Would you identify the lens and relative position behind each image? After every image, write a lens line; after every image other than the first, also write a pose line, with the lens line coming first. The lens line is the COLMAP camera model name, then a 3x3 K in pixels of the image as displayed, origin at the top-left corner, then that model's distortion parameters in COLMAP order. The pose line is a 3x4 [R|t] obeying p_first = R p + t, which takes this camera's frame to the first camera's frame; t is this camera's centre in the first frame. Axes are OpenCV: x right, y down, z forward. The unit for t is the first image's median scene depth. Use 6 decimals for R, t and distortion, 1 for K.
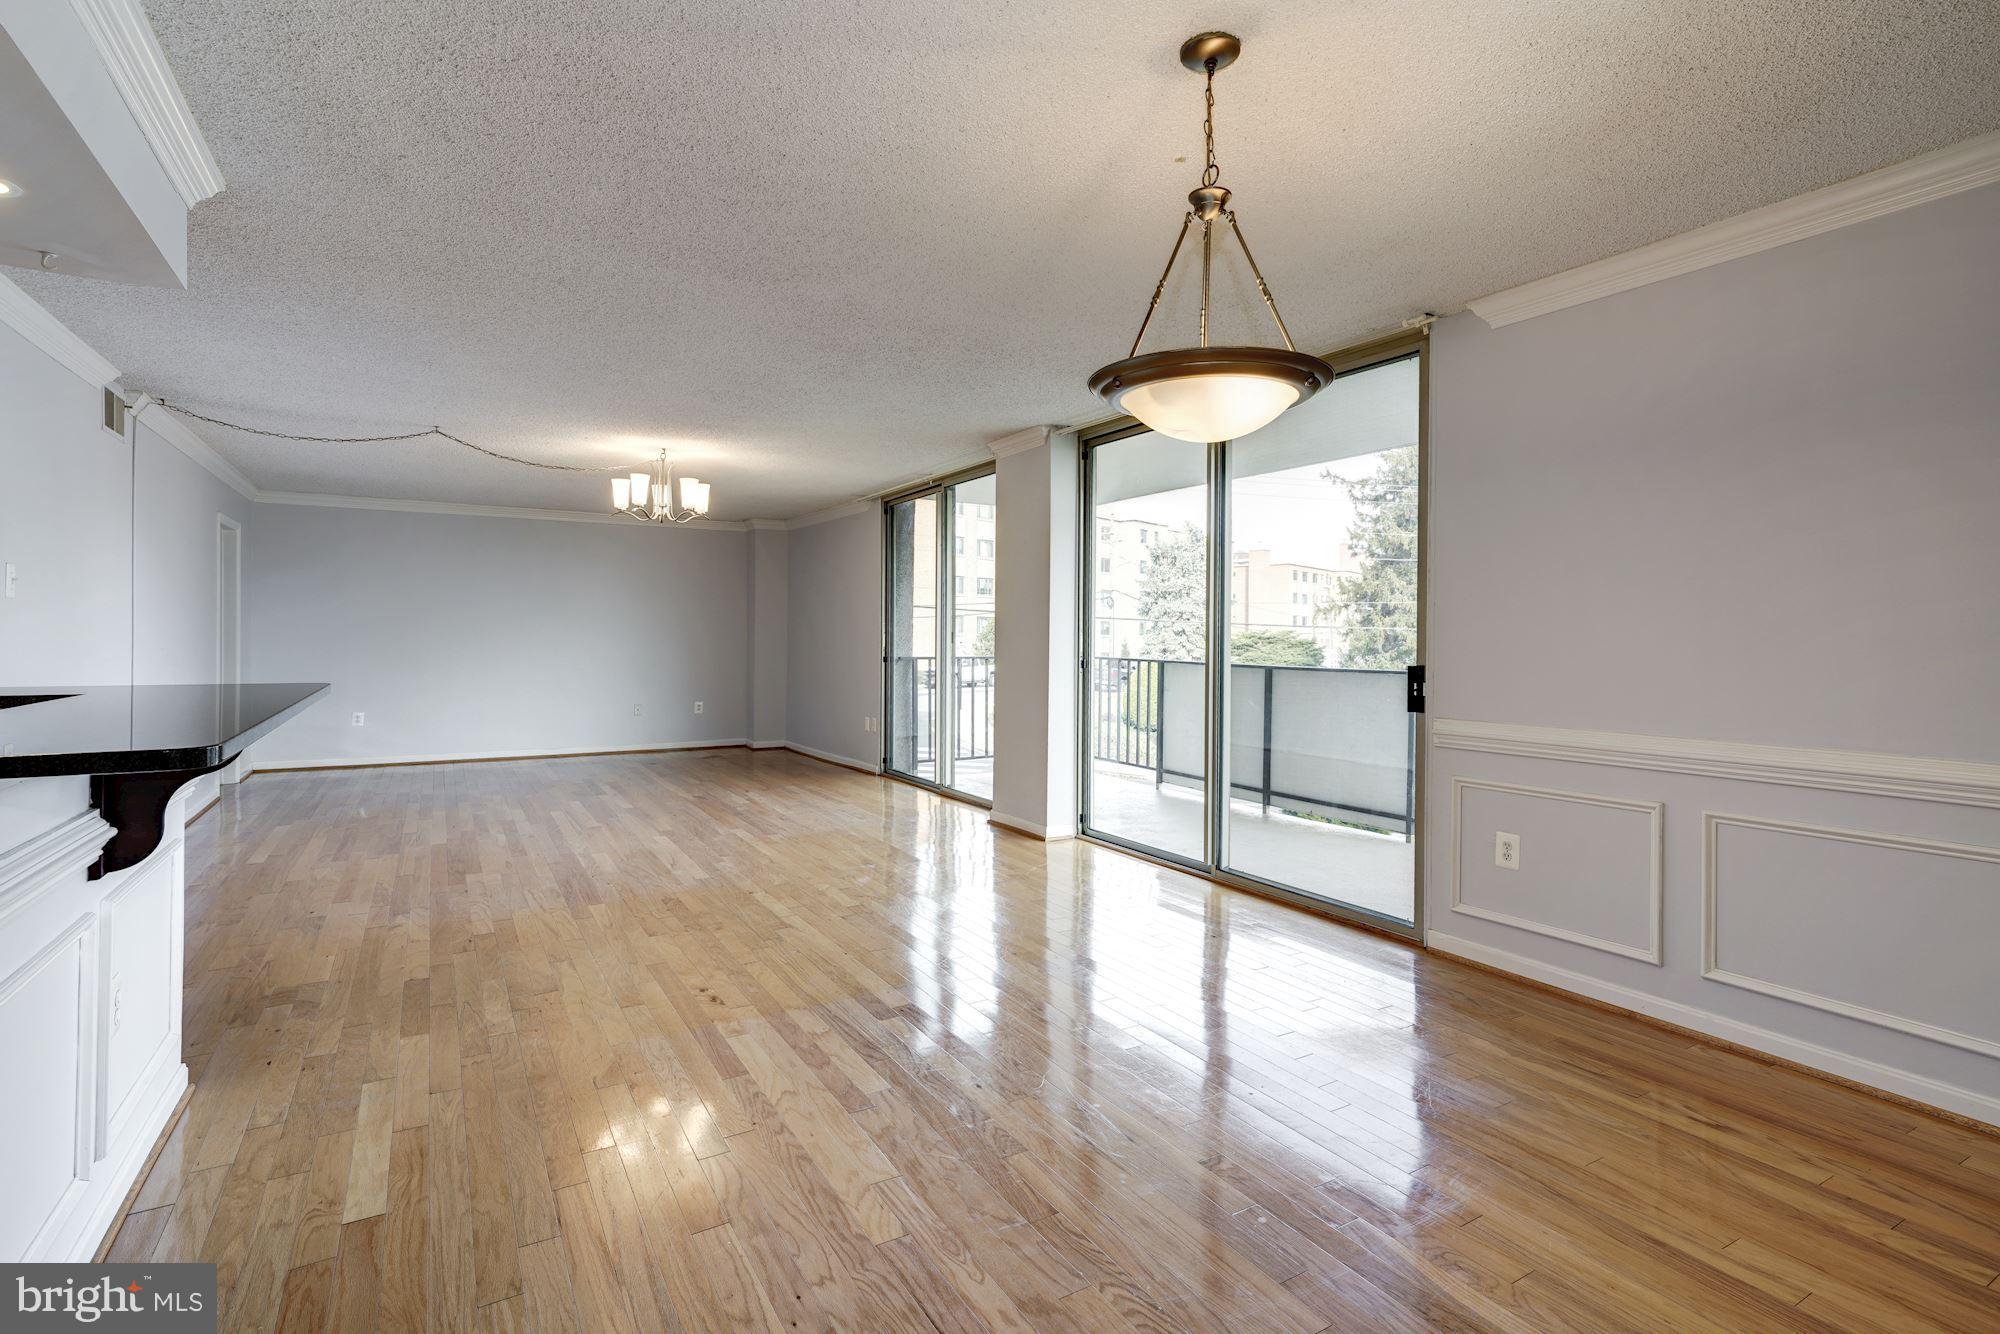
lens RADIAL K [[967.7, 0, 997.9], [0, 967.7, 645.2], [0, 0, 1]] dist [0.003875, 0.001040]
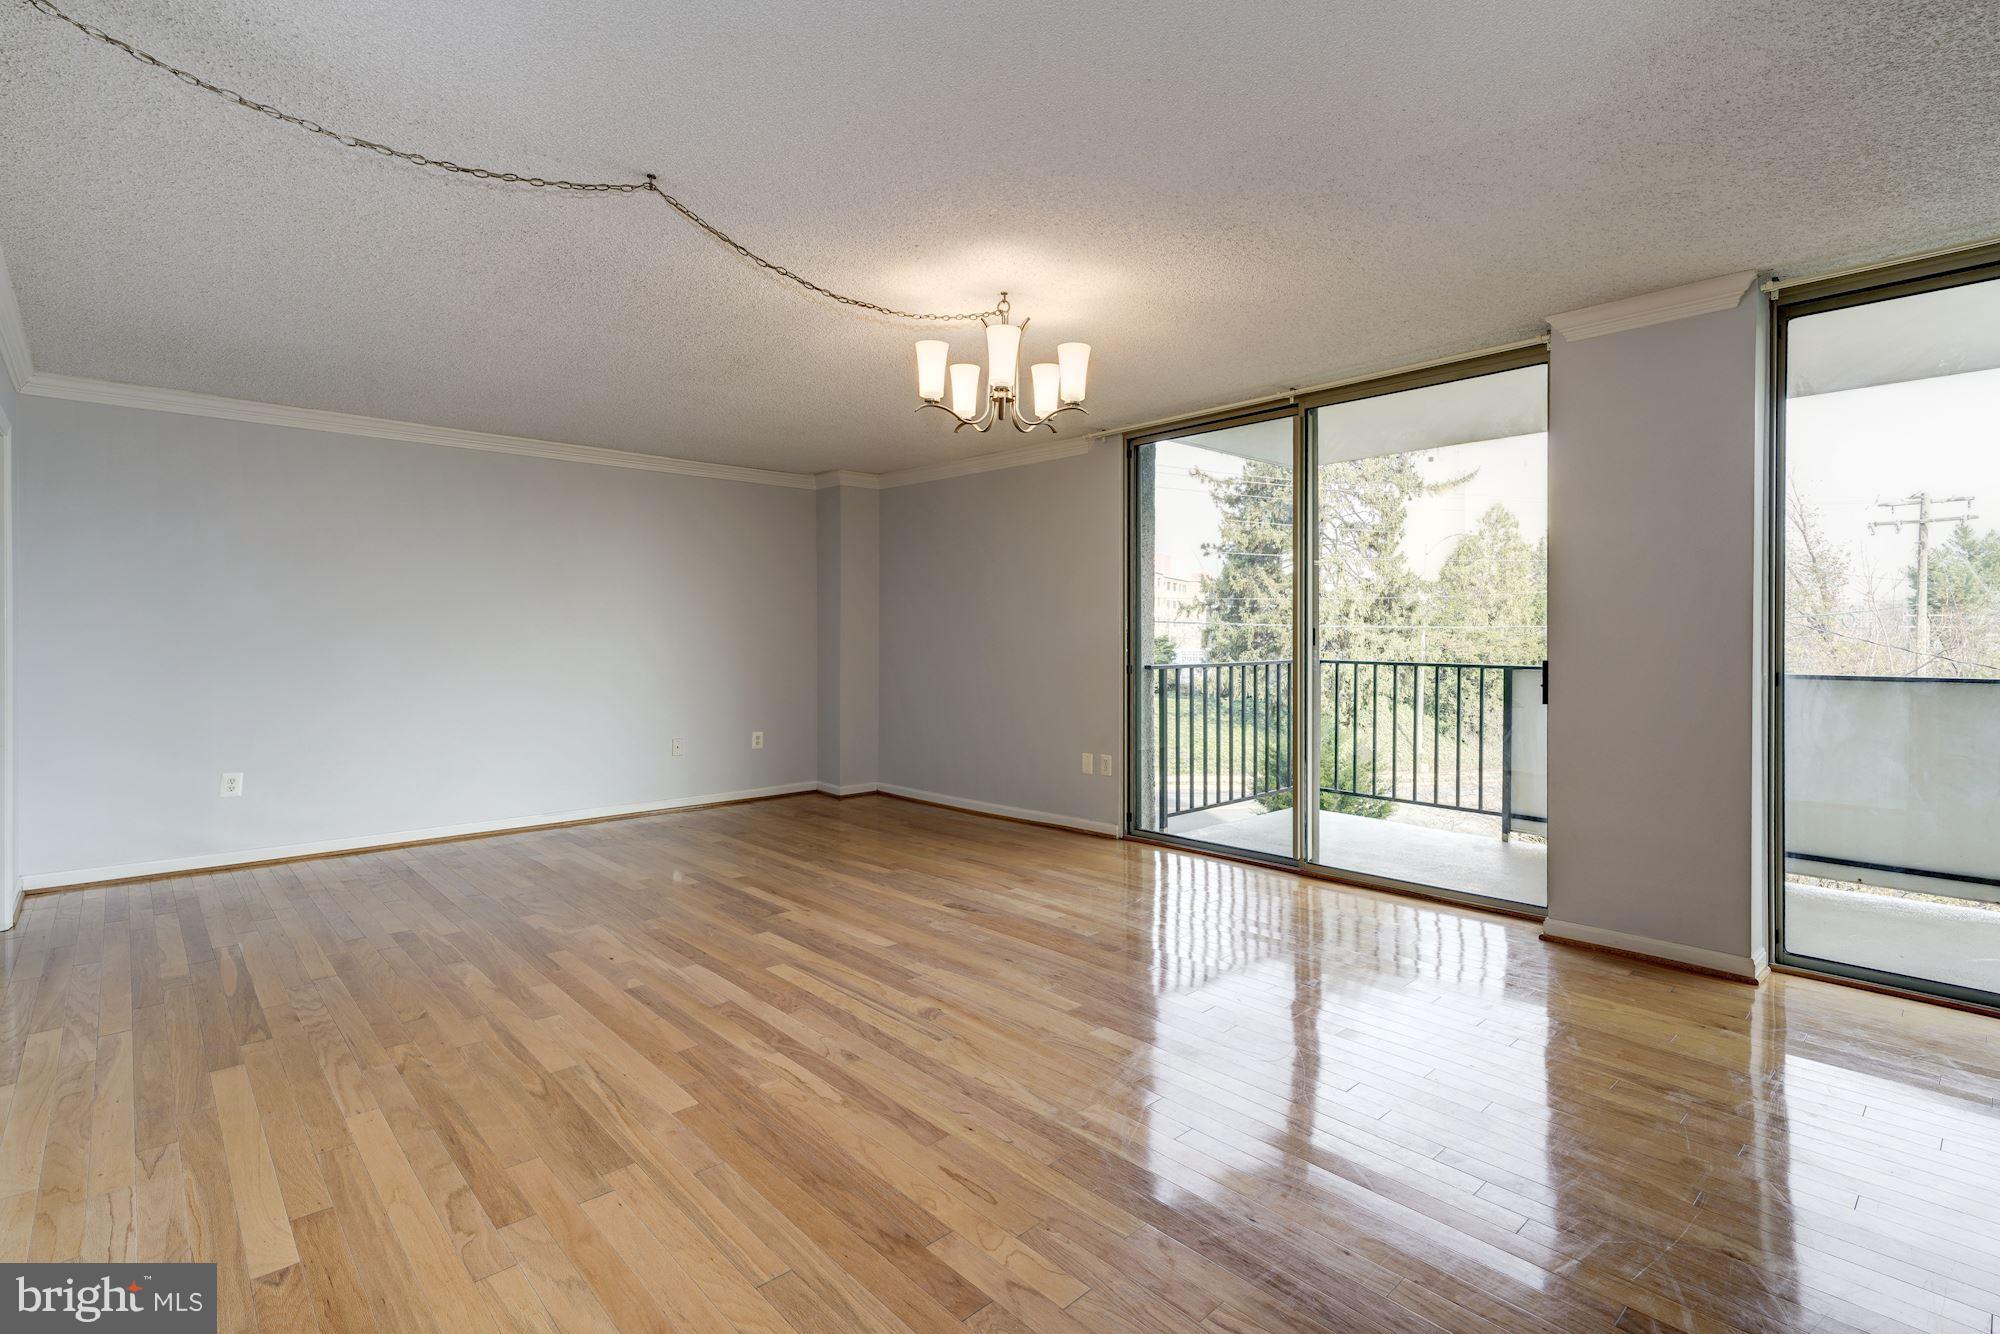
lens RADIAL K [[967.7, 0, 1016.1], [0, 967.7, 633.0], [0, 0, 1]] dist [0.003875, 0.001040]
pose [[0.976056, -0.005462, 0.217452, -0.082093], [0.007985, 0.999911, -0.010727, -0.000999], [-0.217374, 0.012206, 0.976012, 0.083667]]
